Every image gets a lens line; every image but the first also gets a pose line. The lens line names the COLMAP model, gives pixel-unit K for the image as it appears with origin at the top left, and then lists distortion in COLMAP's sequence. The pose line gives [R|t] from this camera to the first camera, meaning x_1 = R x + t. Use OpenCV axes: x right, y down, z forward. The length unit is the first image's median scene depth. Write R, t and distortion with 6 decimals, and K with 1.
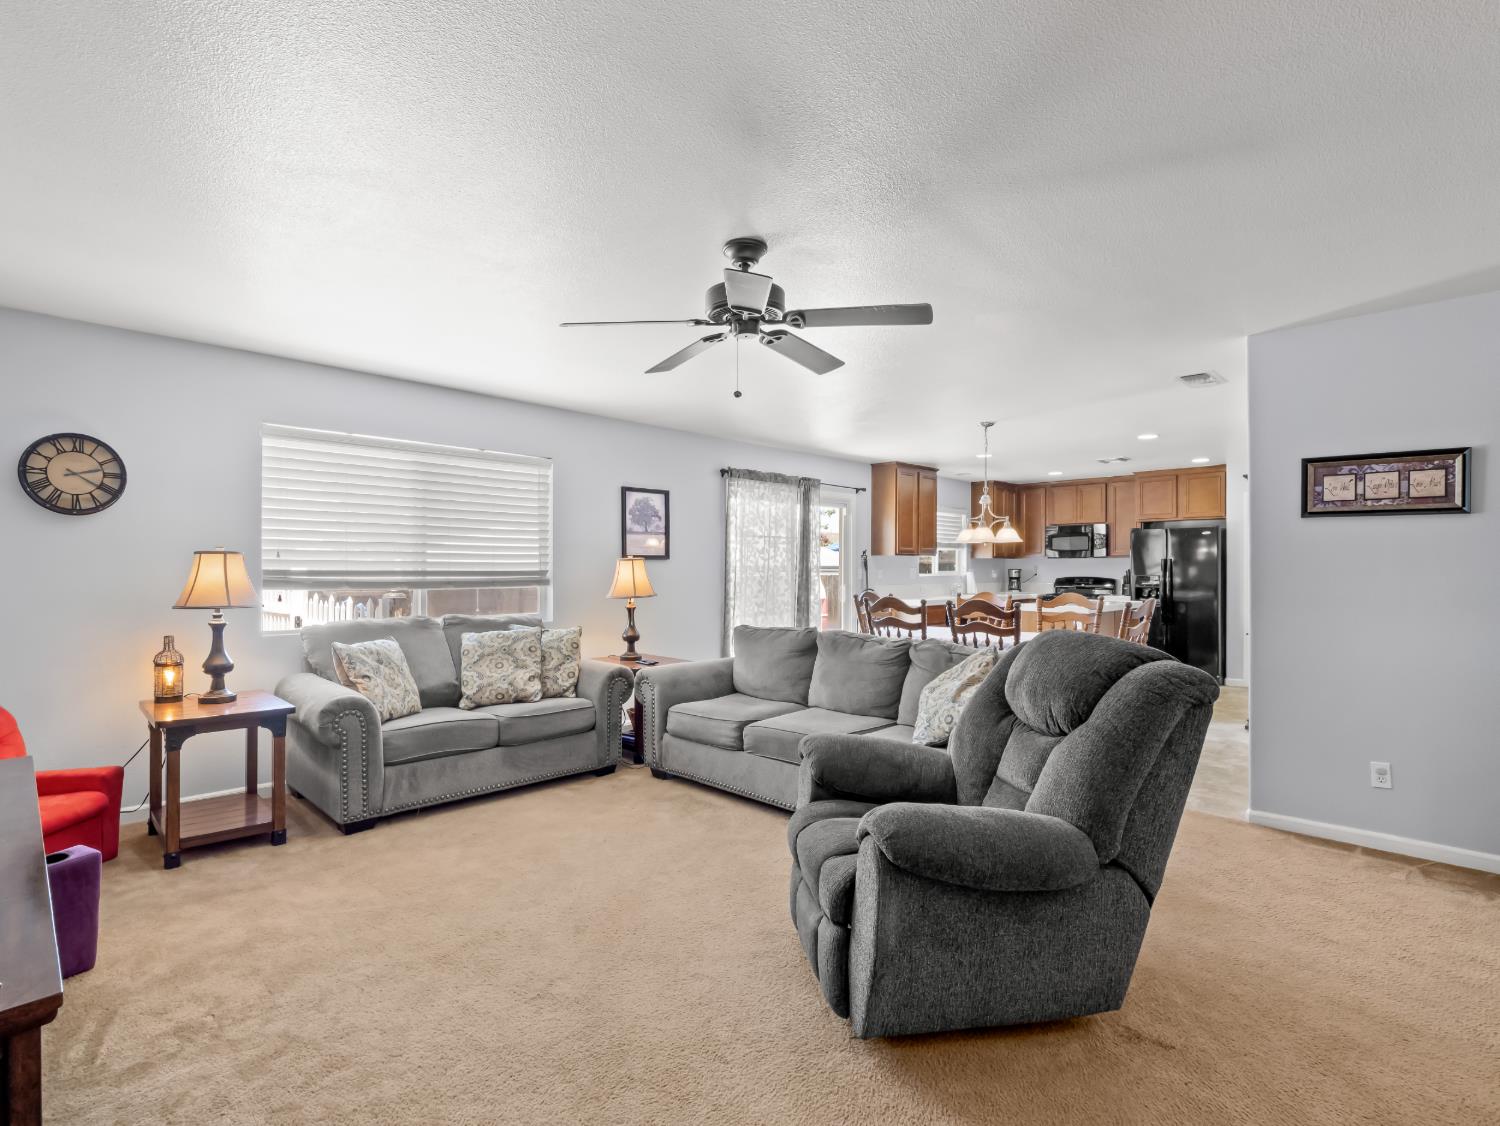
lens RADIAL K [[718.1, 0, 745.6], [0, 718.1, 567.3], [0, 0, 1]] dist [-0.009245, -0.009078]
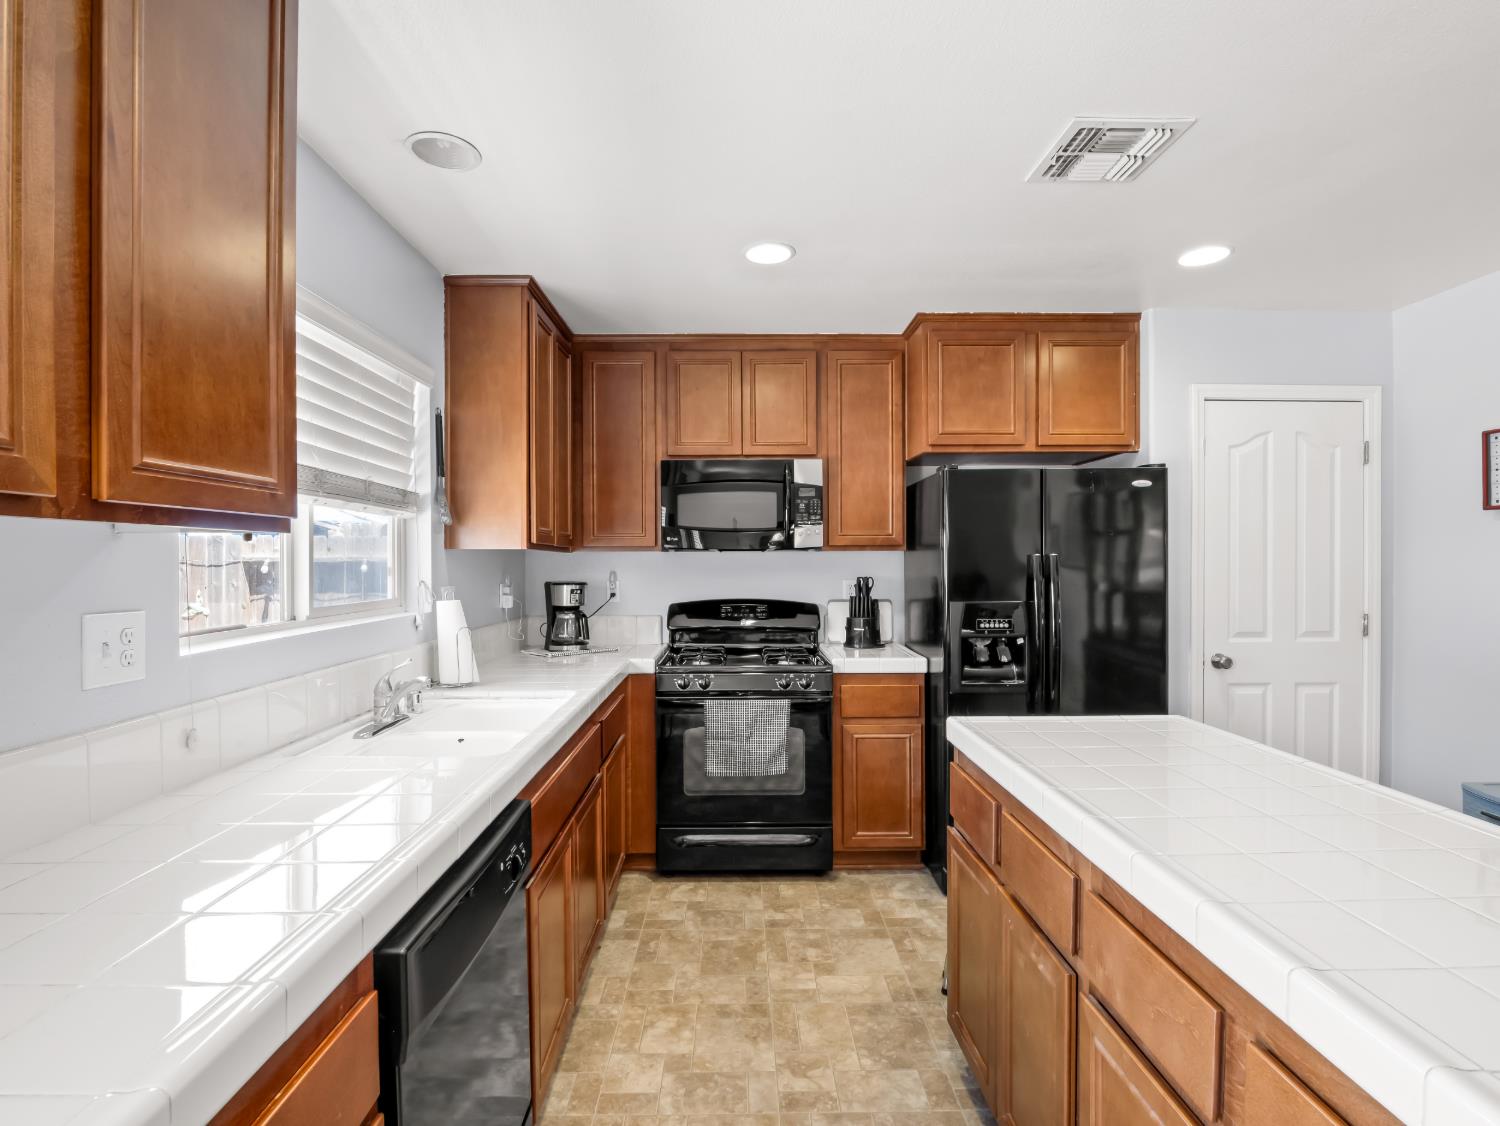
lens RADIAL K [[718.1, 0, 745.6], [0, 718.1, 567.3], [0, 0, 1]] dist [-0.009245, -0.009078]
pose [[0.713336, -0.010229, 0.700748, 0.288256], [0.003090, 0.999930, 0.011451, -0.011725], [-0.700815, -0.006003, 0.713317, 1.021031]]
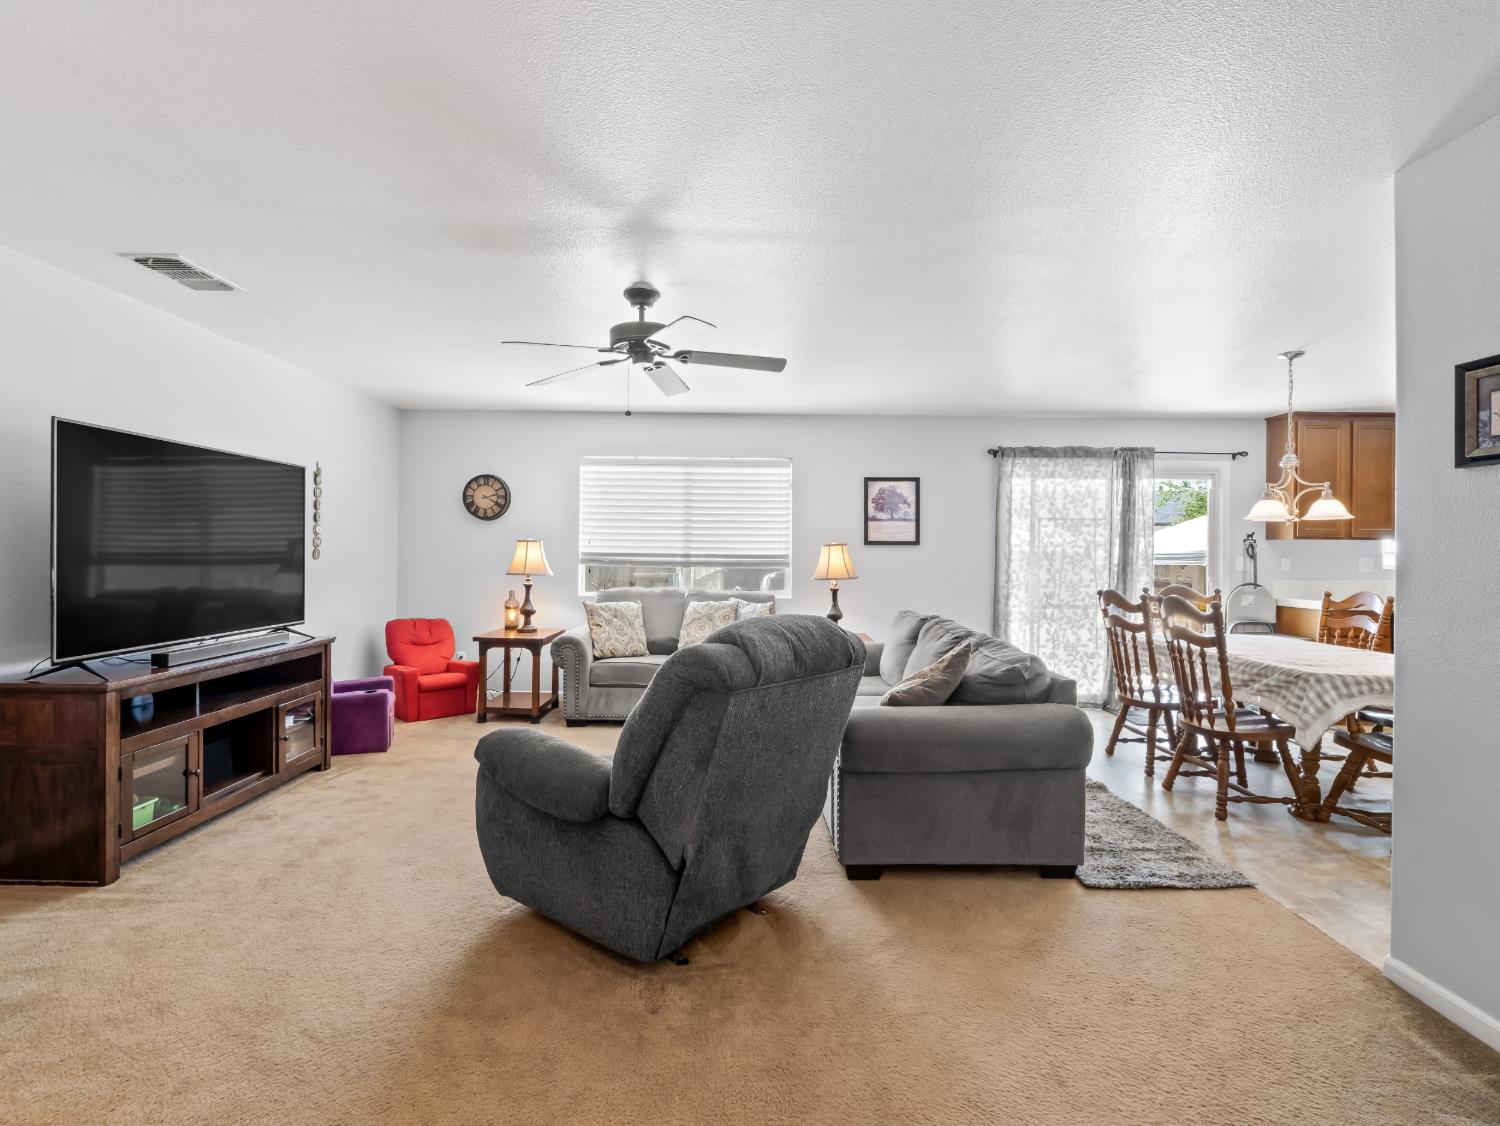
lens RADIAL K [[718.1, 0, 745.6], [0, 718.1, 567.3], [0, 0, 1]] dist [-0.009245, -0.009078]
pose [[0.706621, 0.019102, -0.707334, 0.380264], [-0.006388, 0.999767, 0.020617, 0.000957], [0.707563, -0.010050, 0.706579, 0.093802]]
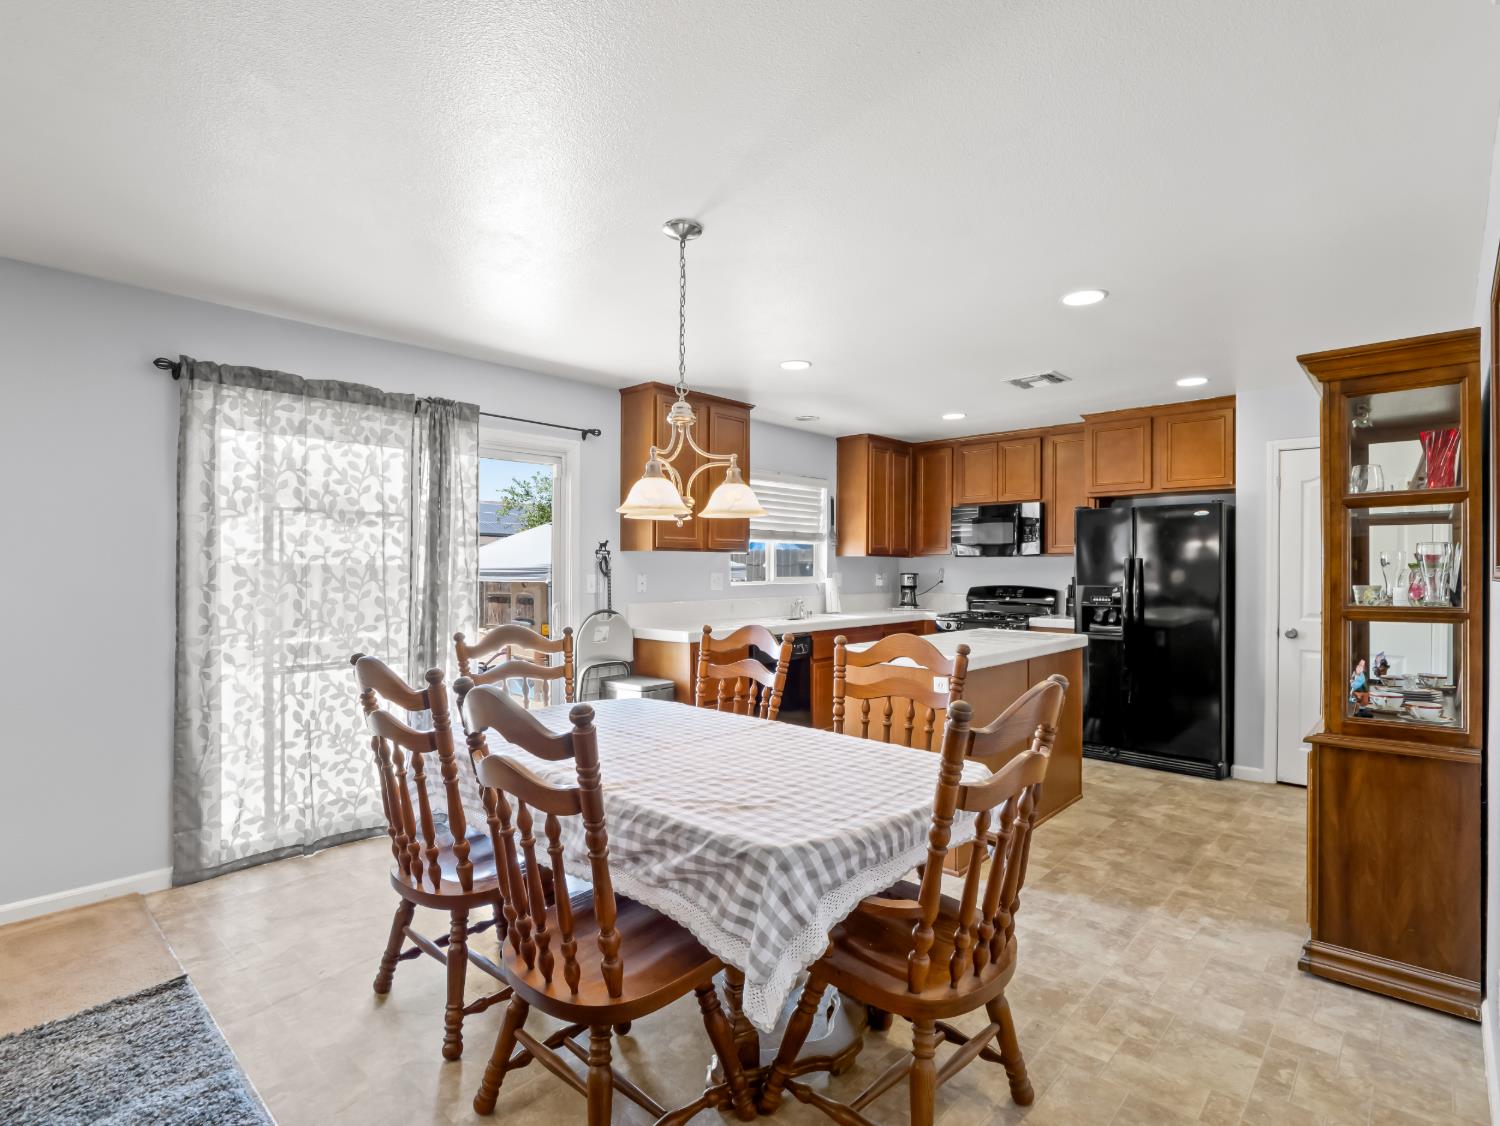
lens RADIAL K [[776.8, 0, 750.0], [0, 776.8, 563.0], [0, 0, 1]] dist [-0.003335, -0.000920]
pose [[0.999146, 0.002684, 0.041228, 0.299715], [-0.002500, 0.999987, -0.004507, -0.005164], [-0.041239, 0.004400, 0.999140, 0.453166]]
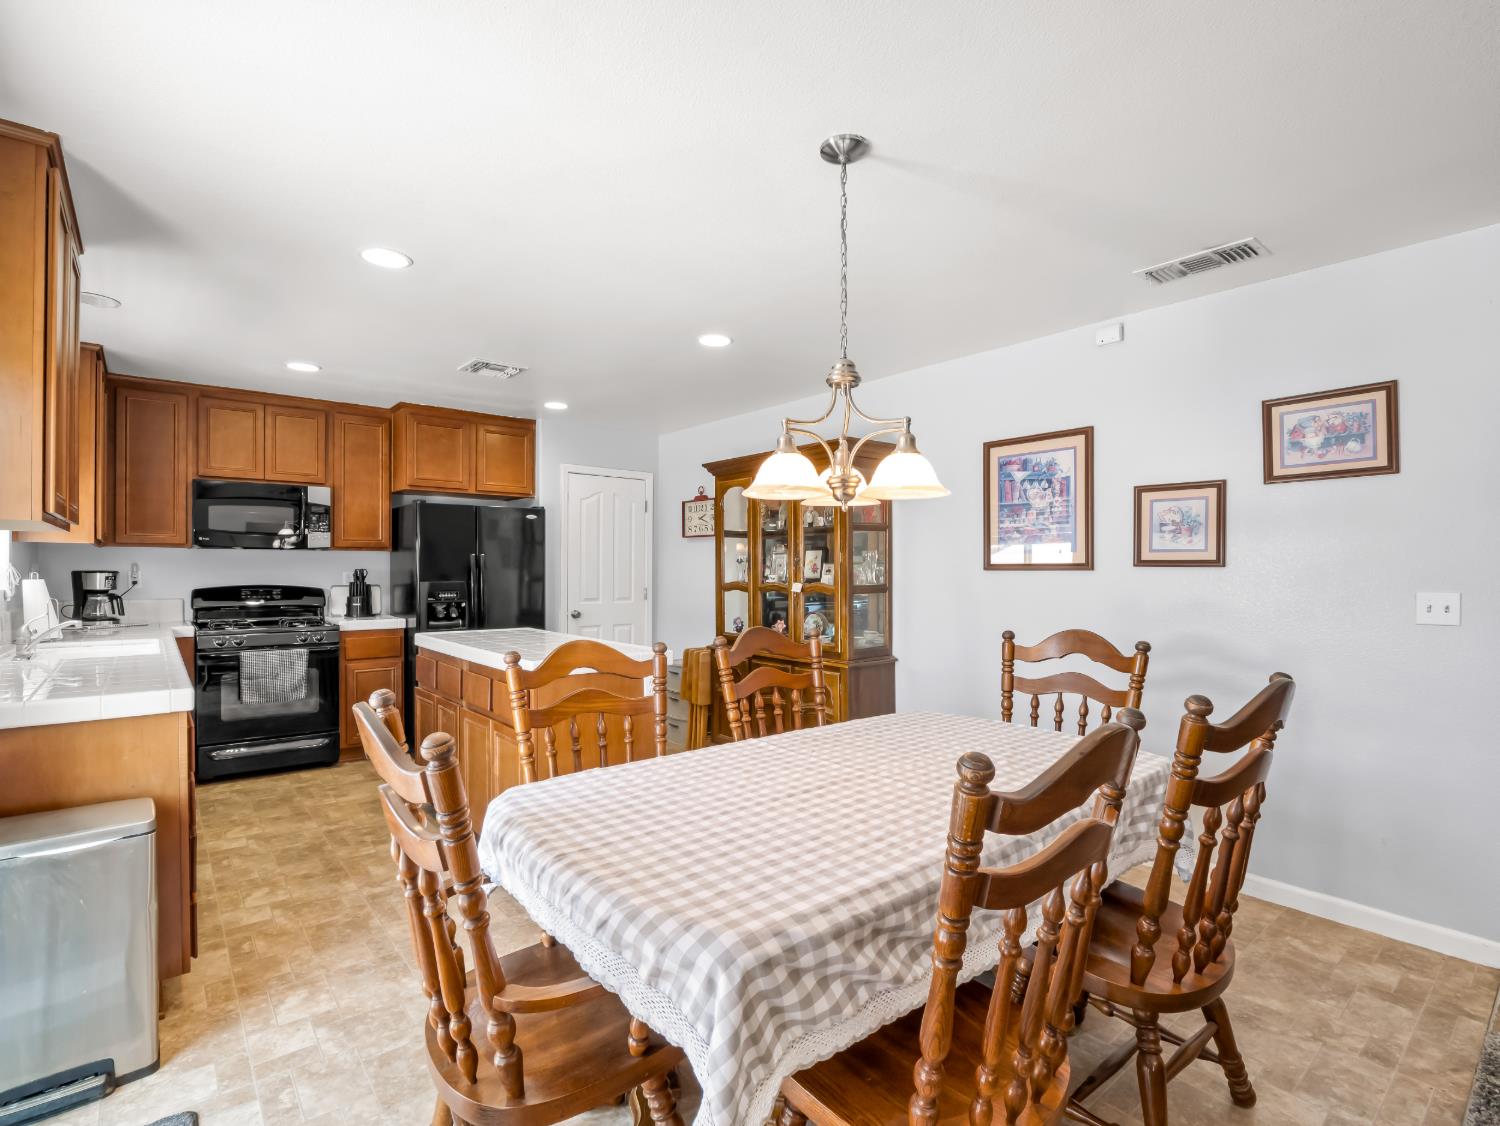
lens RADIAL K [[718.1, 0, 745.6], [0, 718.1, 567.3], [0, 0, 1]] dist [-0.009245, -0.009078]
pose [[0.108289, 0.000482, 0.994119, 0.004473], [-0.005648, 0.999984, 0.000131, -0.002548], [-0.994103, -0.005629, 0.108290, 0.844043]]
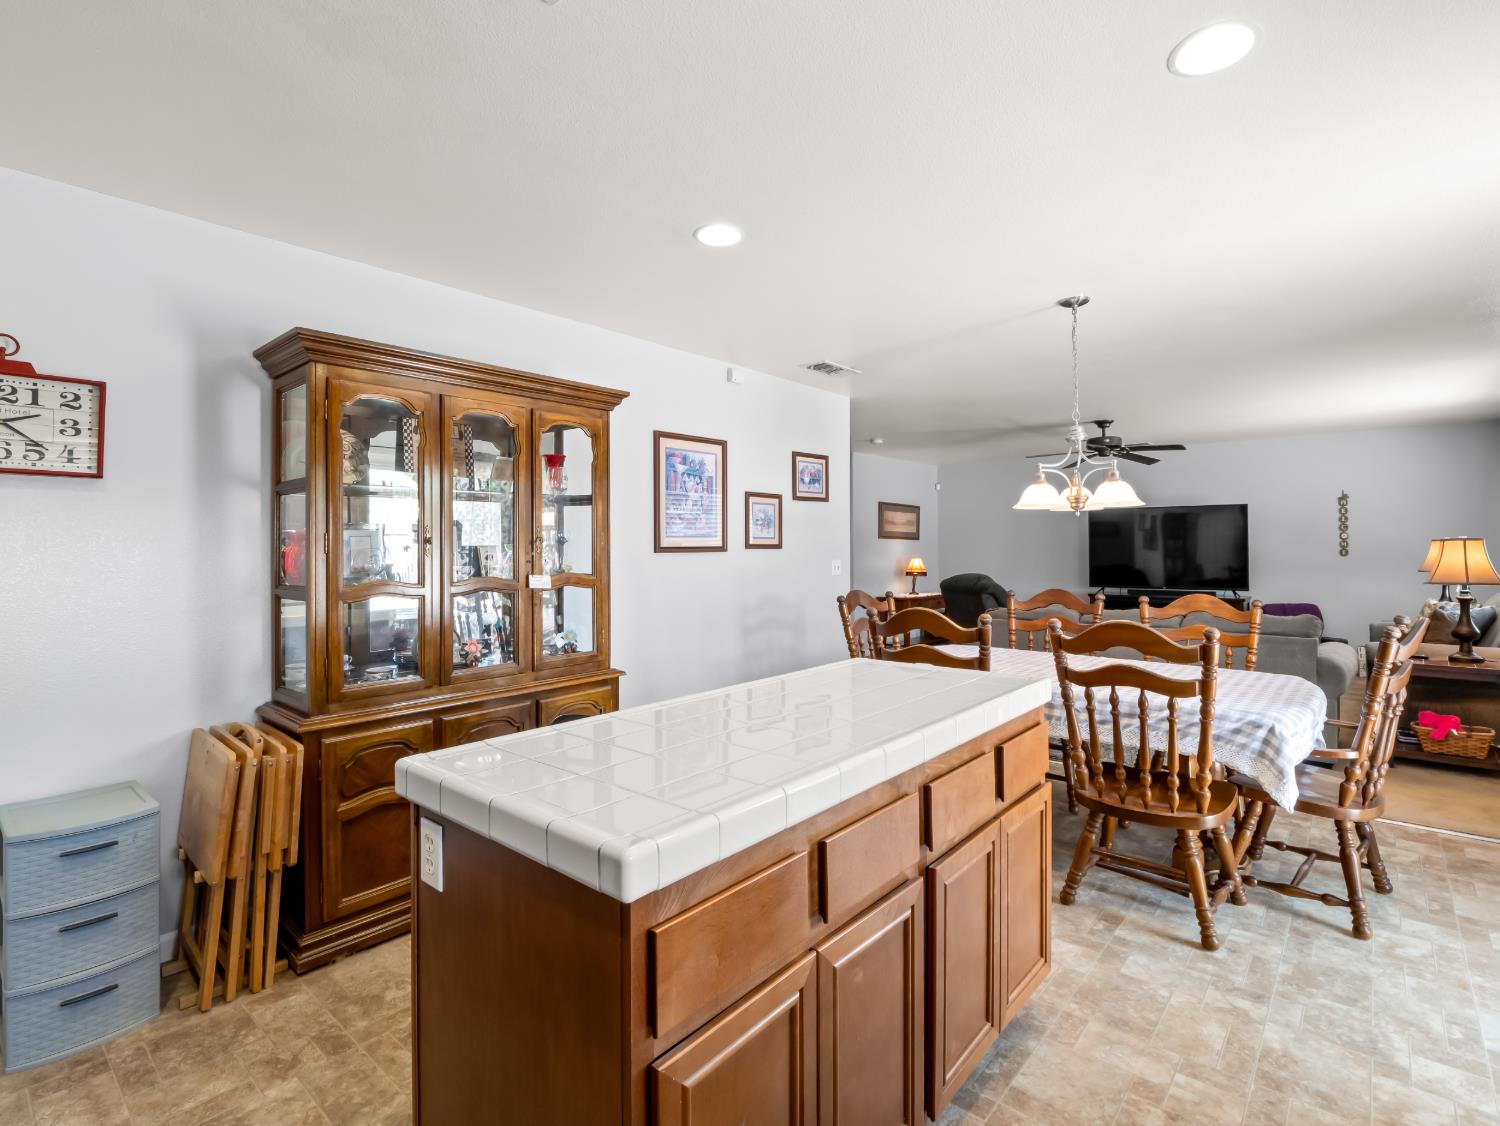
lens RADIAL K [[718.1, 0, 745.6], [0, 718.1, 567.3], [0, 0, 1]] dist [-0.009245, -0.009078]
pose [[-0.998657, 0.006628, -0.051378, 0.530459], [0.005352, 0.999675, 0.024934, -0.003632], [0.051526, 0.024625, -0.998368, 1.301223]]
